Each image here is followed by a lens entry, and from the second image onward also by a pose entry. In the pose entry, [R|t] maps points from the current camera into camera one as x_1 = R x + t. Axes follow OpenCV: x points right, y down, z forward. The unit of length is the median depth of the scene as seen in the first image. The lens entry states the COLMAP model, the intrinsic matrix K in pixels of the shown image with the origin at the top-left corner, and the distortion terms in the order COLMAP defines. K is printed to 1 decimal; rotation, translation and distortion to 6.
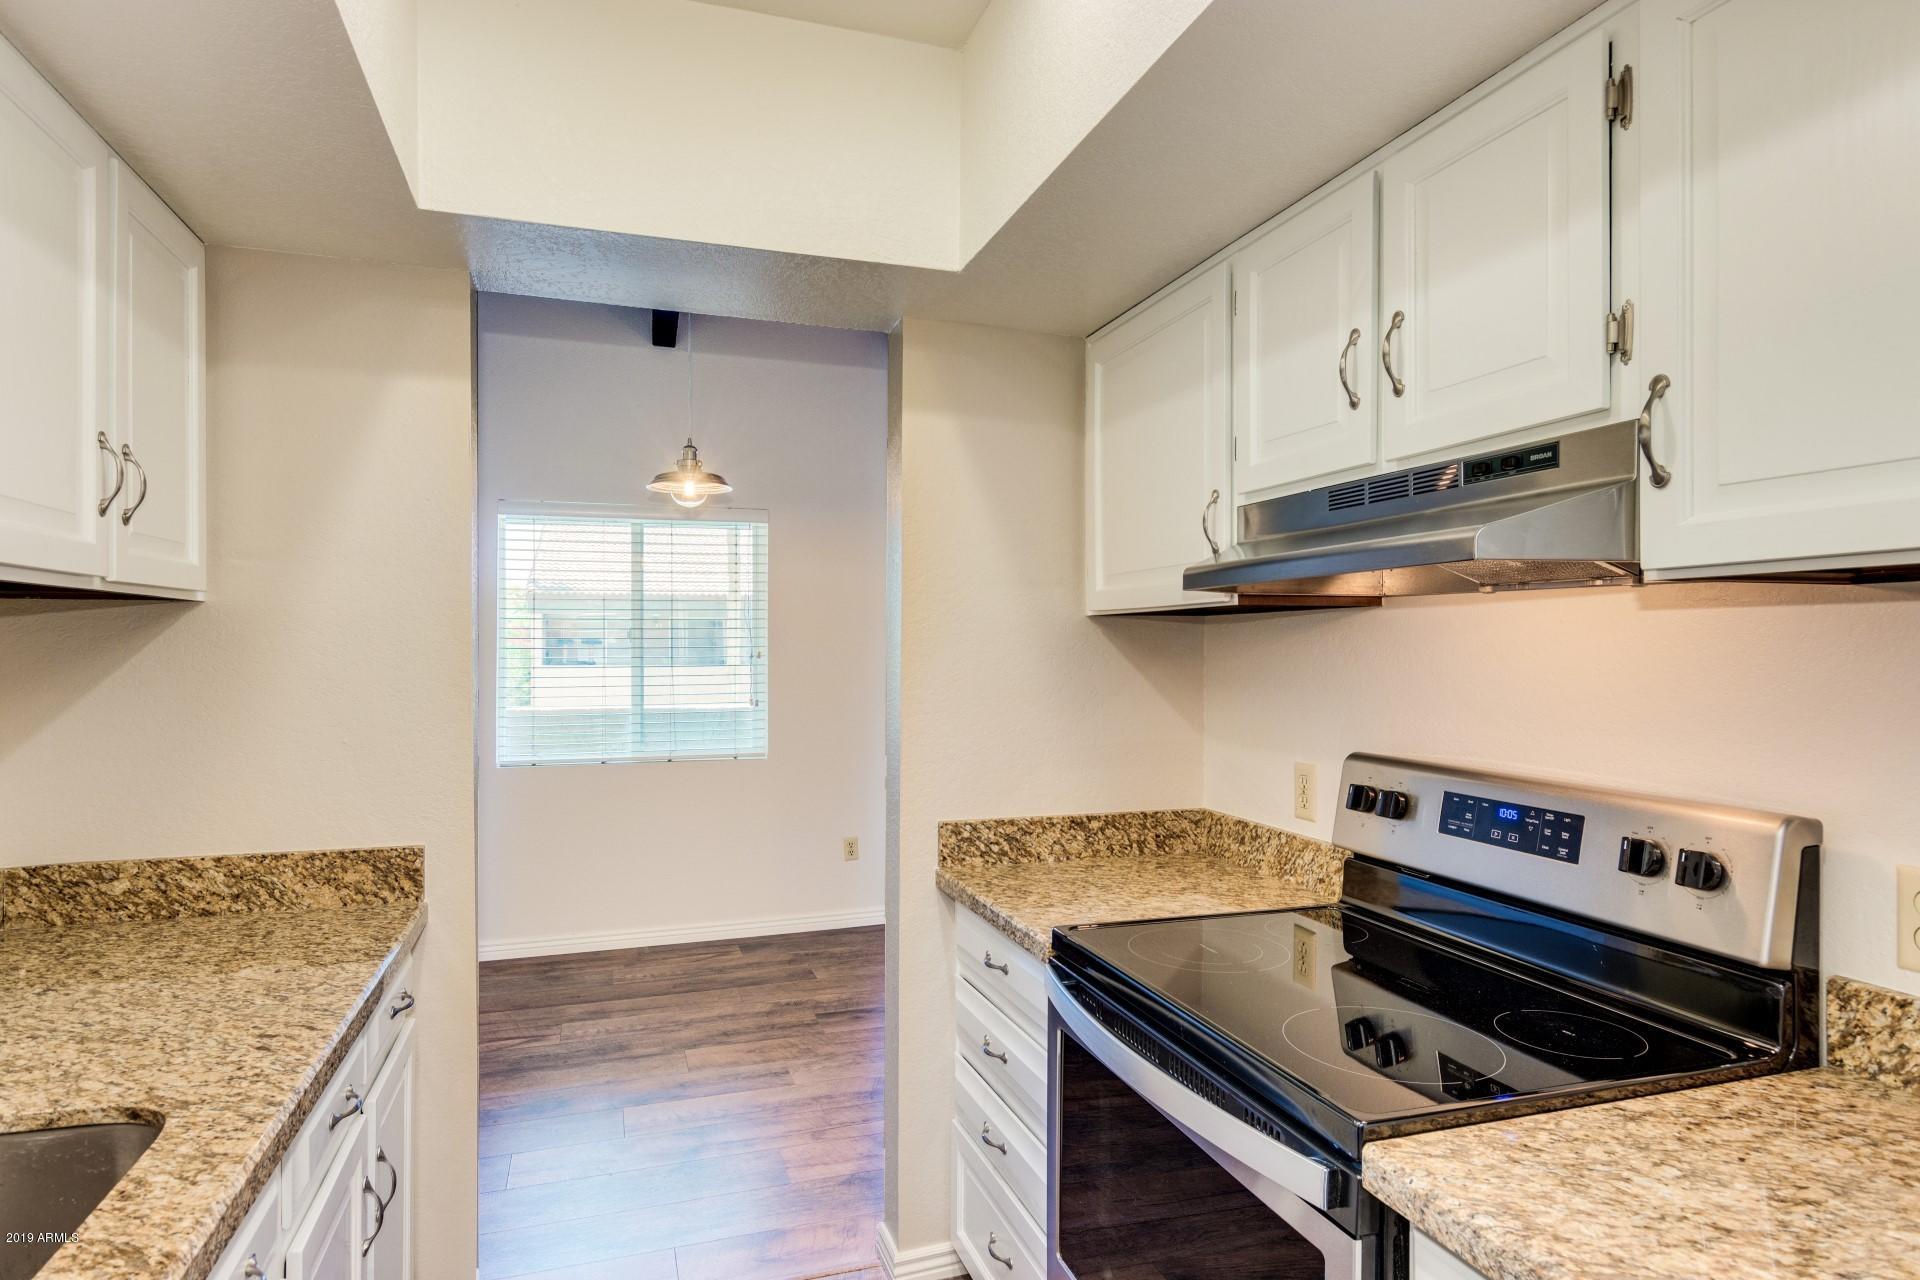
lens RADIAL K [[1032.6, 0, 985.0], [0, 1032.6, 642.5], [0, 0, 1]] dist [0.001773, 0.000278]
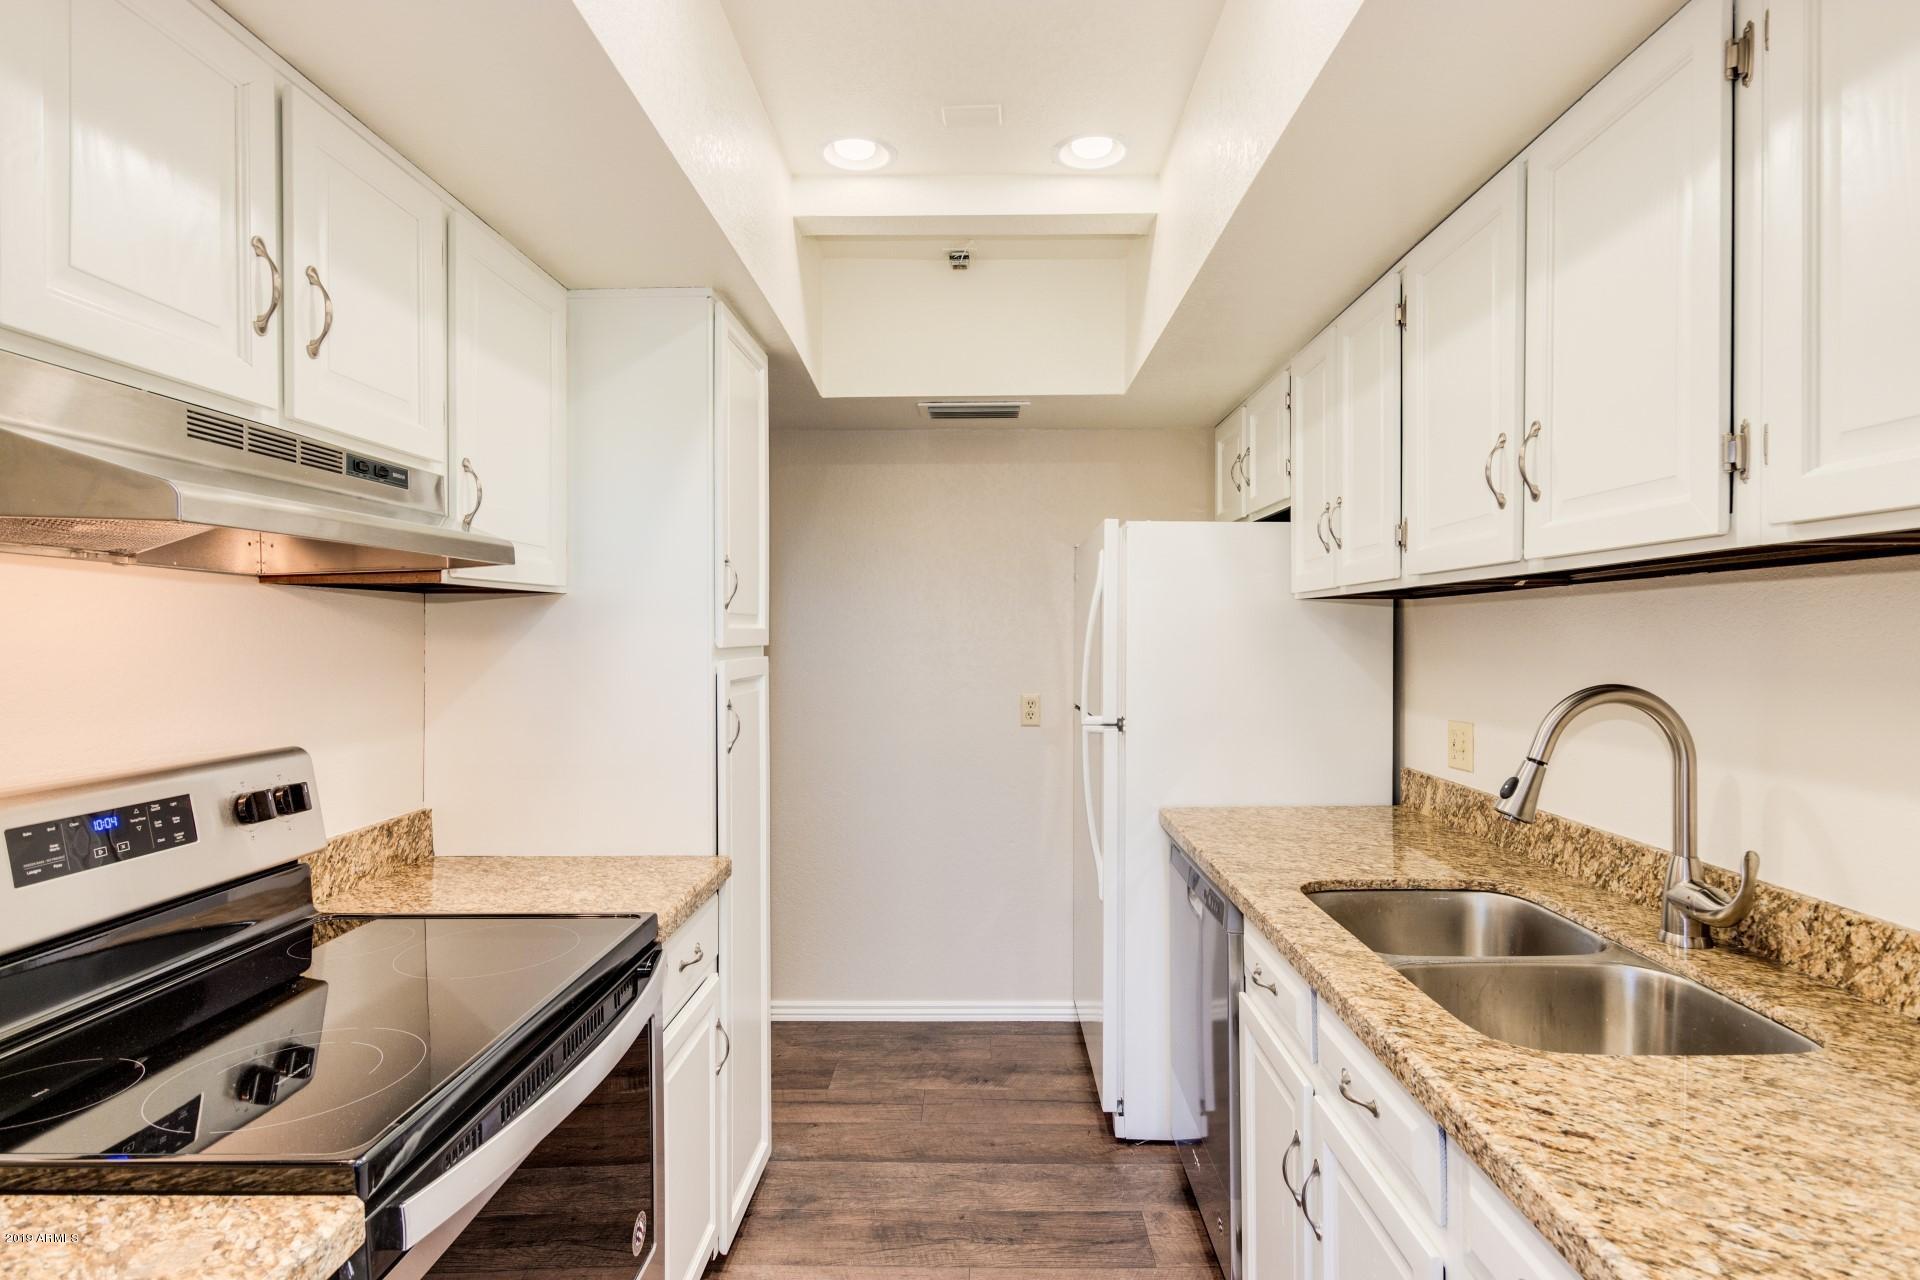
lens RADIAL K [[978.5, 0, 989.9], [0, 978.5, 635.5], [0, 0, 1]] dist [0.018842, -0.004695]
pose [[-0.941573, 0.000473, 0.336809, -0.519336], [0.001091, 0.999998, 0.001646, 0.013917], [-0.336807, 0.001917, -0.941572, 1.774658]]
